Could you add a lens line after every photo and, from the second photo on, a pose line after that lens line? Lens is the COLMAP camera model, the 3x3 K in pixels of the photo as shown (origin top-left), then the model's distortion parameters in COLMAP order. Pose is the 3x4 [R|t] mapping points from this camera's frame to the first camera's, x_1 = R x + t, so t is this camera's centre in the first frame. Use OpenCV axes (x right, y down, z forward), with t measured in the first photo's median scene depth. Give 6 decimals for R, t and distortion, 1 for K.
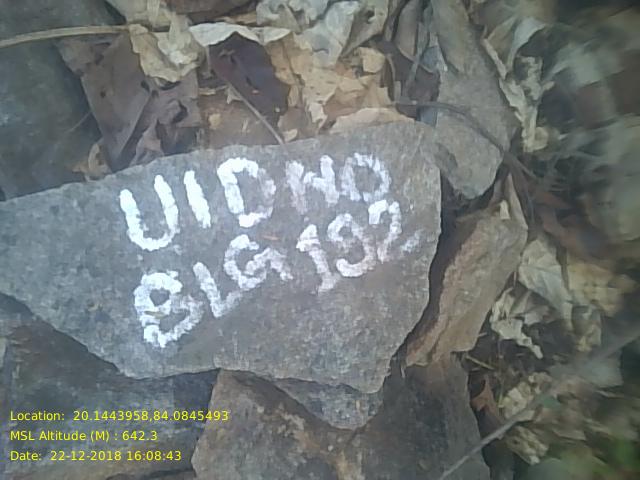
lens RADIAL K [[524.2, 0, 320.0], [0, 524.2, 240.0], [0, 0, 1]] dist [-0.006731, -0.004688]
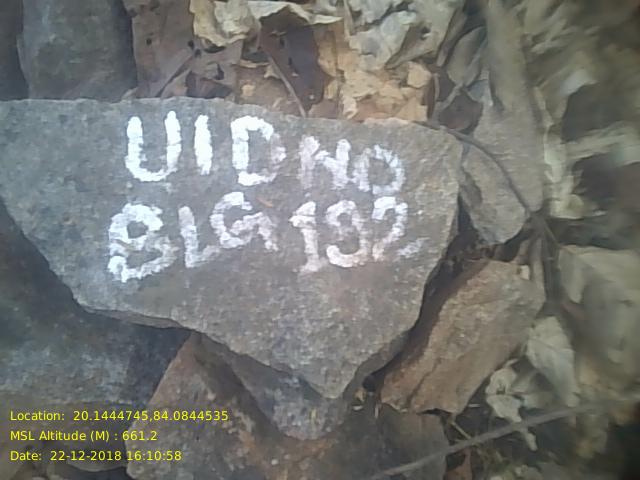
lens RADIAL K [[524.2, 0, 320.0], [0, 524.2, 240.0], [0, 0, 1]] dist [-0.006731, -0.004688]
pose [[0.966637, 0.242822, -0.081550, 0.090369], [-0.251999, 0.958575, -0.132783, 0.155591], [0.045929, 0.148903, 0.987785, 0.072334]]
